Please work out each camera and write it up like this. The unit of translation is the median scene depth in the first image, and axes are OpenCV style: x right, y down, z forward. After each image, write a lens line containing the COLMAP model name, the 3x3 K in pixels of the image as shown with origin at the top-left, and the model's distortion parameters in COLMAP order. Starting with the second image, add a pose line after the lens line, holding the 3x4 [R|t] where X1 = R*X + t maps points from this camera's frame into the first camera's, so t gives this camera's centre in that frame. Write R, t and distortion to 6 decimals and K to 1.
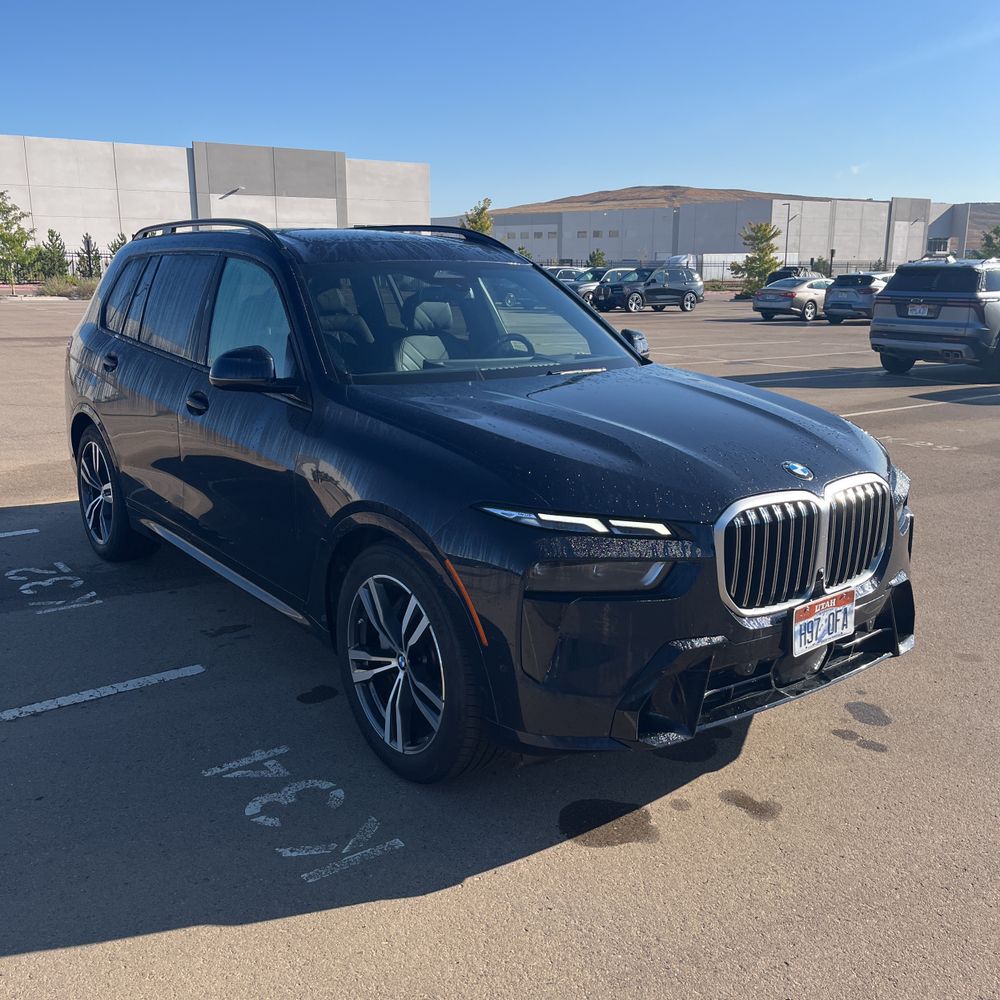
lens RADIAL K [[1014.6, 0, 500.0], [0, 1014.6, 500.0], [0, 0, 1]] dist [0.025169, 0.010620]
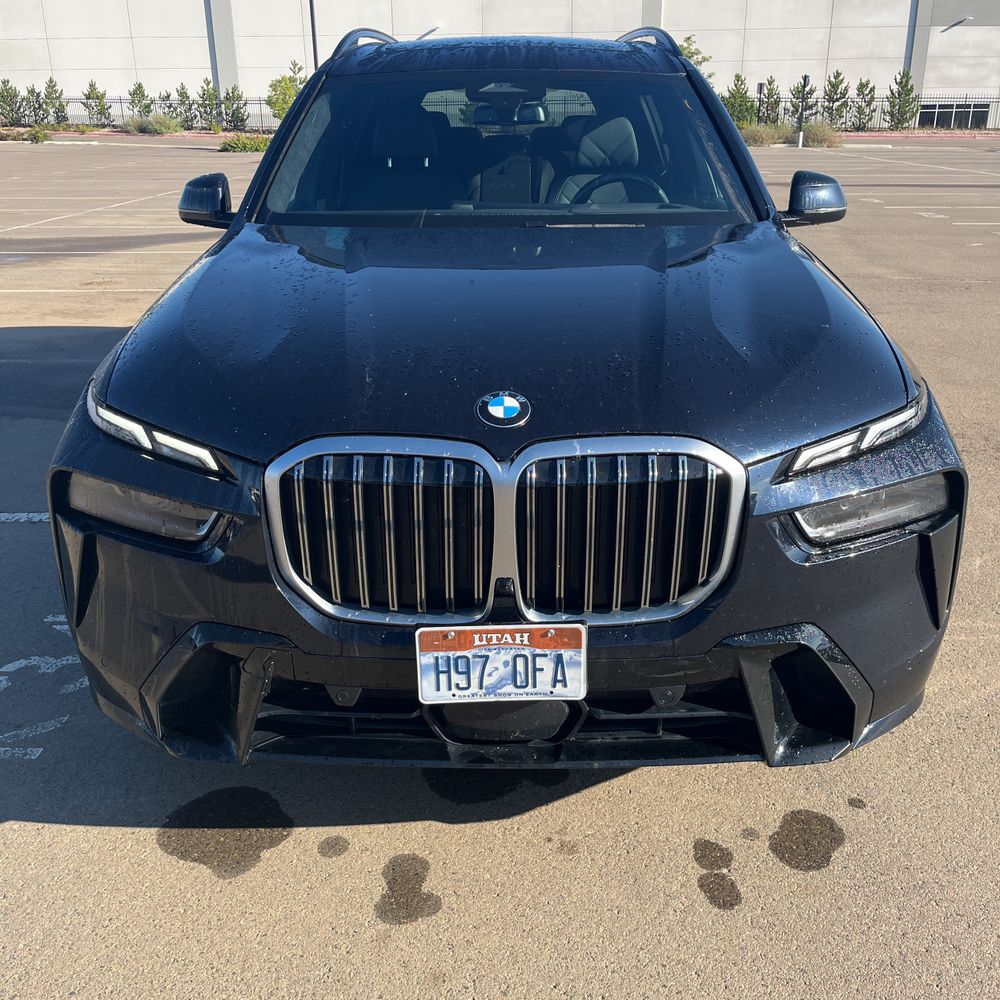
lens RADIAL K [[1014.6, 0, 500.0], [0, 1014.6, 500.0], [0, 0, 1]] dist [0.025169, 0.010620]
pose [[0.787433, 0.214095, -0.578025, 0.634108], [-0.133599, 0.974730, 0.179032, -0.080235], [0.601748, -0.063752, 0.796137, 0.524299]]
